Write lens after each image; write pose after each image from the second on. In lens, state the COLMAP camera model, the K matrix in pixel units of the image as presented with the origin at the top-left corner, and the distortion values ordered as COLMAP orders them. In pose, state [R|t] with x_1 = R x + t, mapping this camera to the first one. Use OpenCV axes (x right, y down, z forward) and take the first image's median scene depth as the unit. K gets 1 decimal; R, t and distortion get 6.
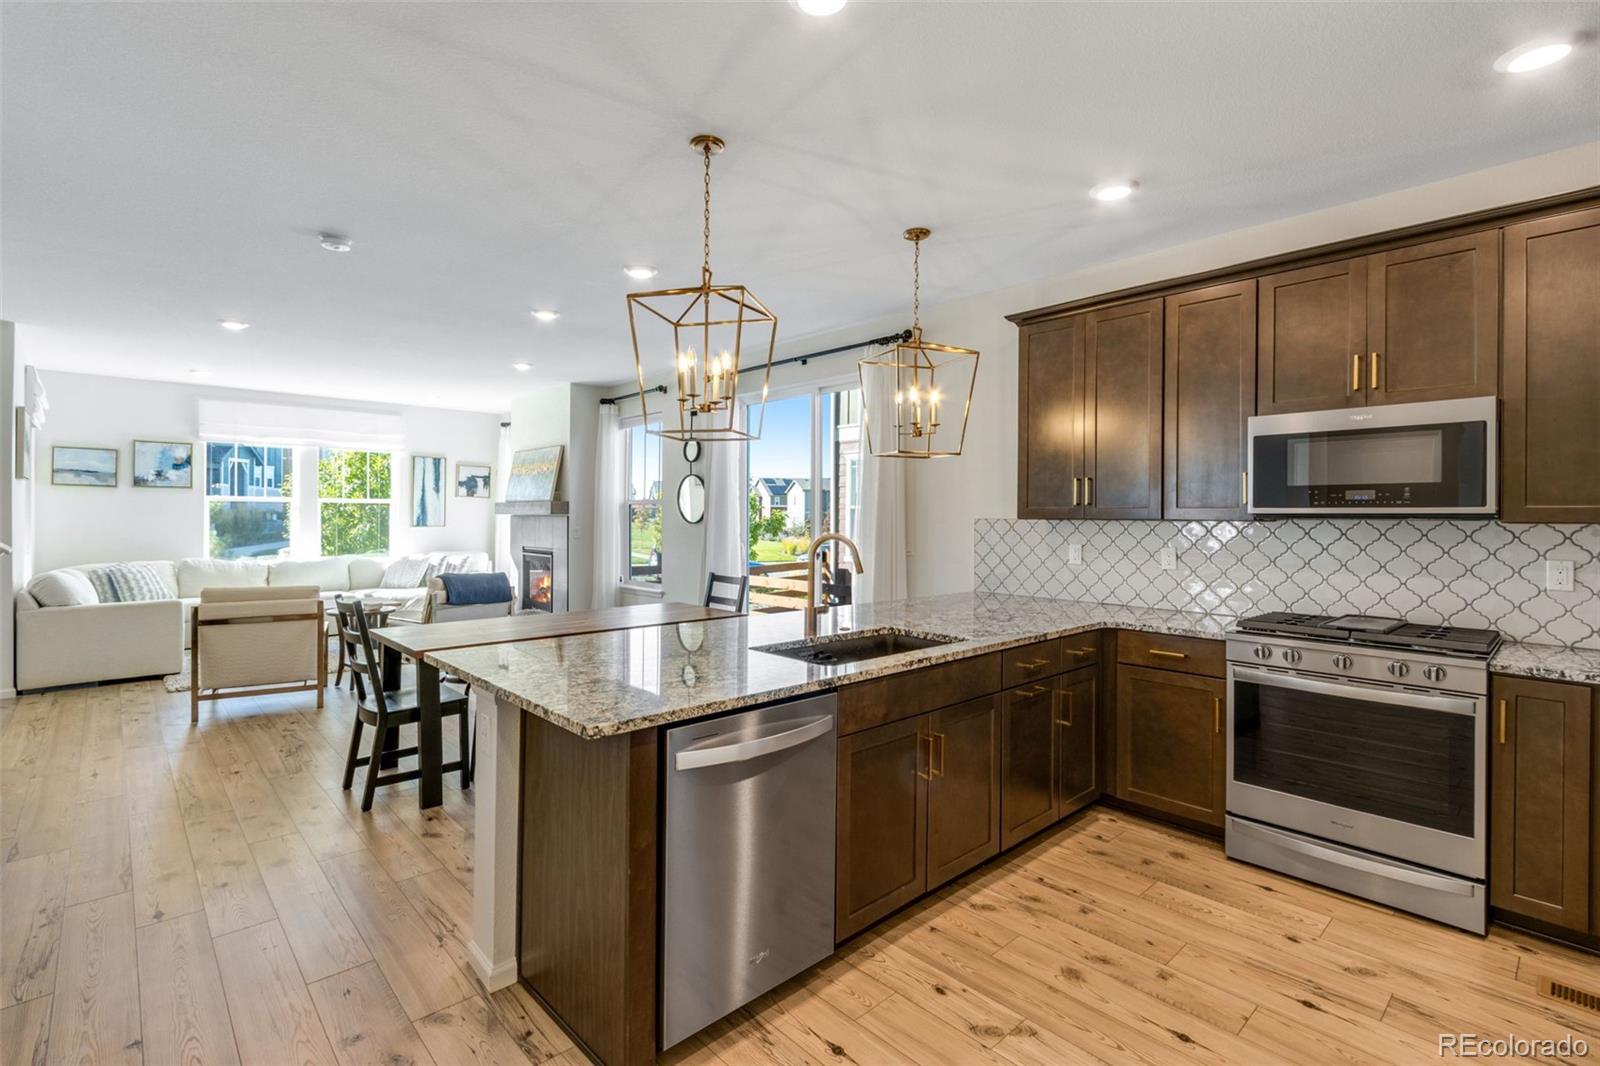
lens RADIAL K [[738.4, 0, 761.7], [0, 738.4, 522.4], [0, 0, 1]] dist [-0.001413, -0.000926]
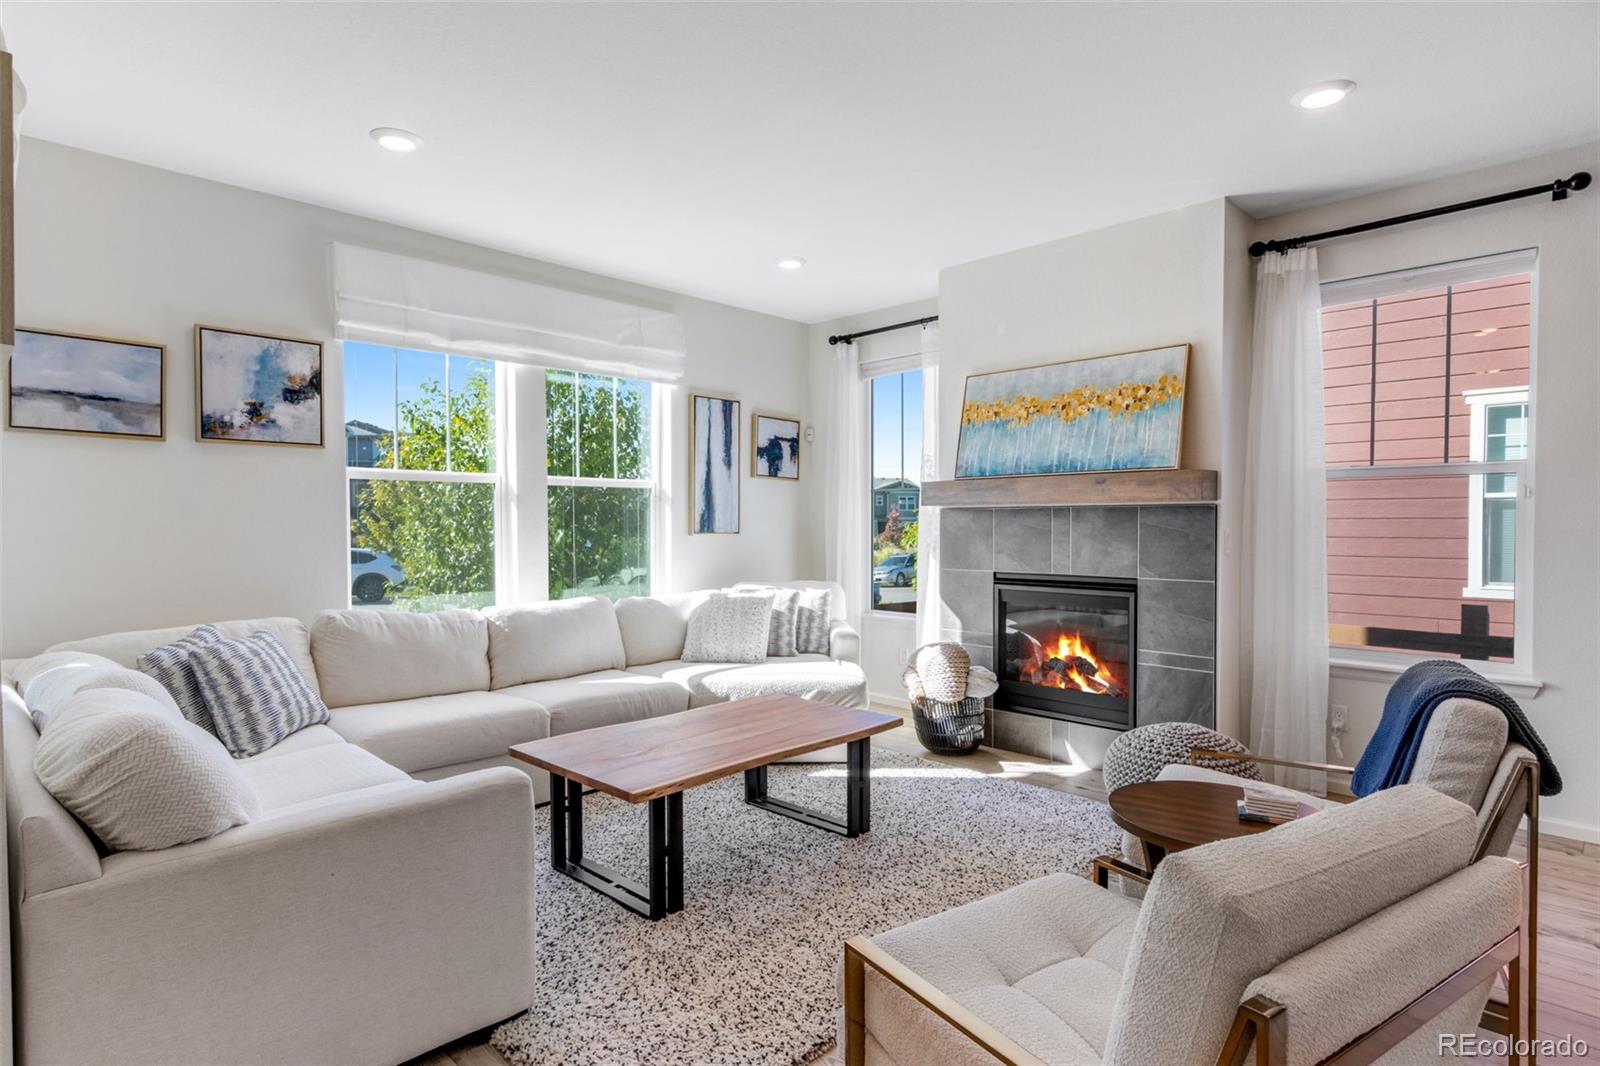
lens RADIAL K [[834.4, 0, 750.5], [0, 834.4, 536.4], [0, 0, 1]] dist [0.000349, 0.000294]
pose [[0.998969, -0.006158, 0.044986, -0.562278], [0.005792, 0.999949, 0.008263, 0.003996], [-0.045034, -0.007994, 0.998953, 0.515404]]
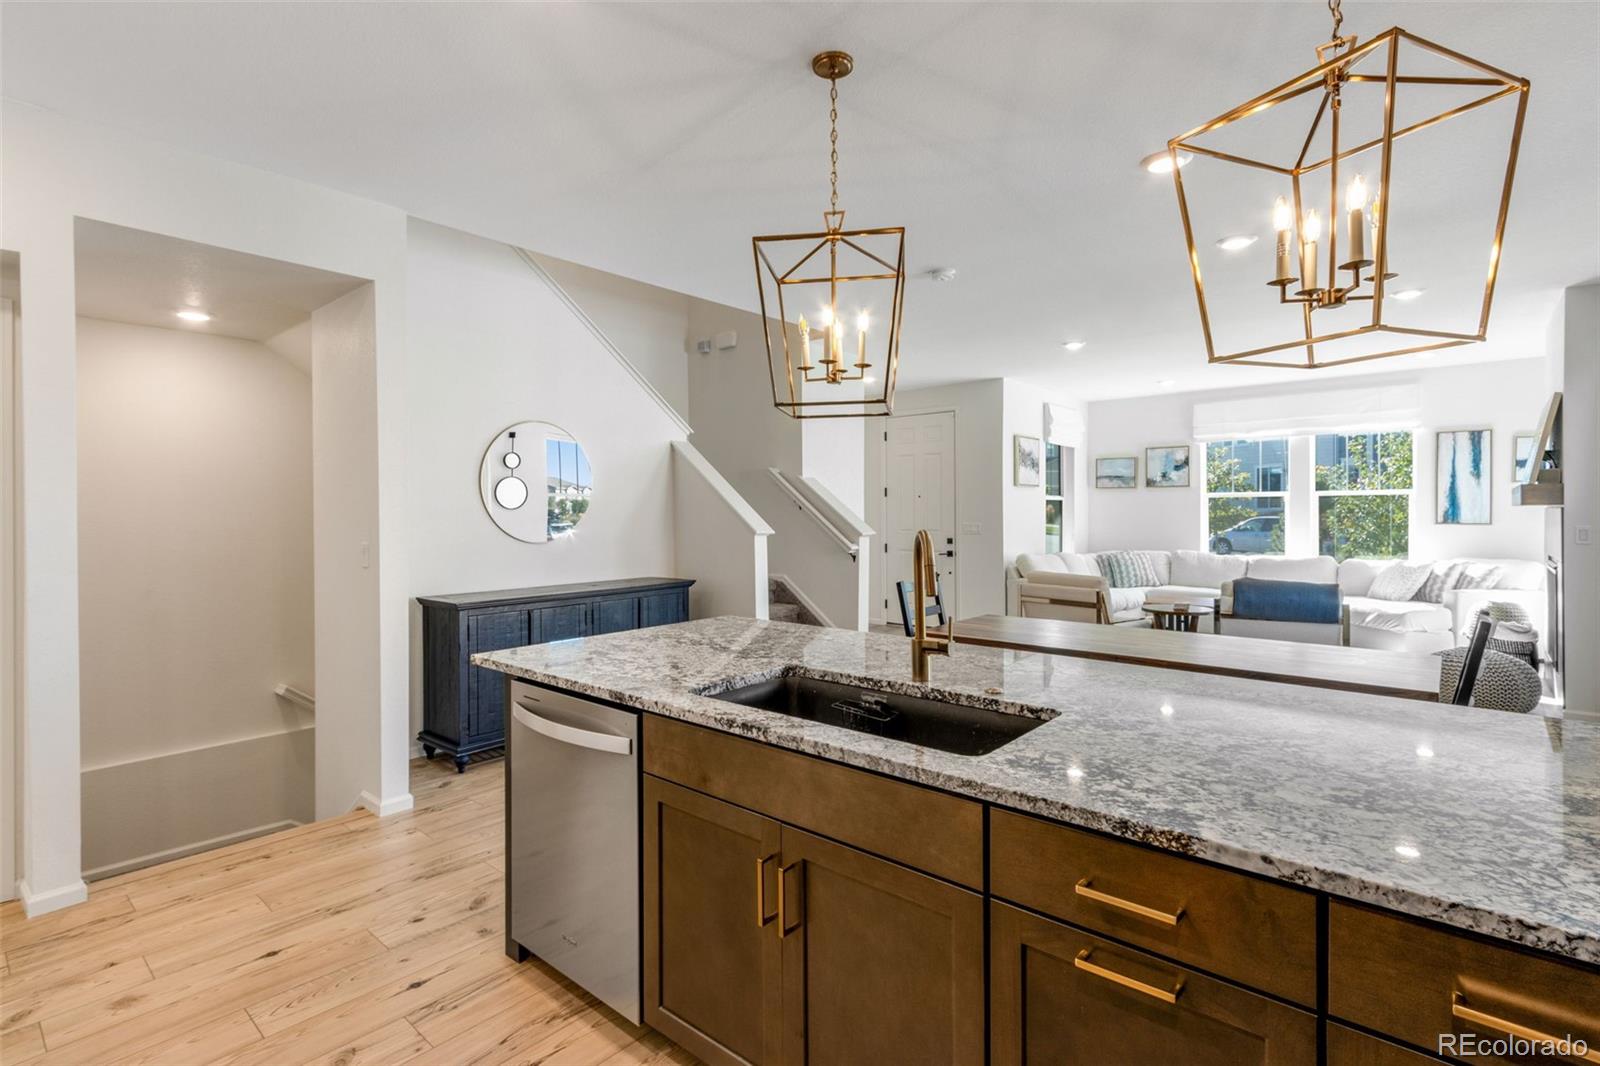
lens RADIAL K [[751.0, 0, 803.8], [0, 751.0, 510.2], [0, 0, 1]] dist [0.001053, -0.000111]
pose [[0.138140, -0.008601, -0.990375, 0.263107], [-0.003125, 0.999954, -0.009120, 0.001150], [0.990408, 0.004355, 0.138107, 0.287525]]
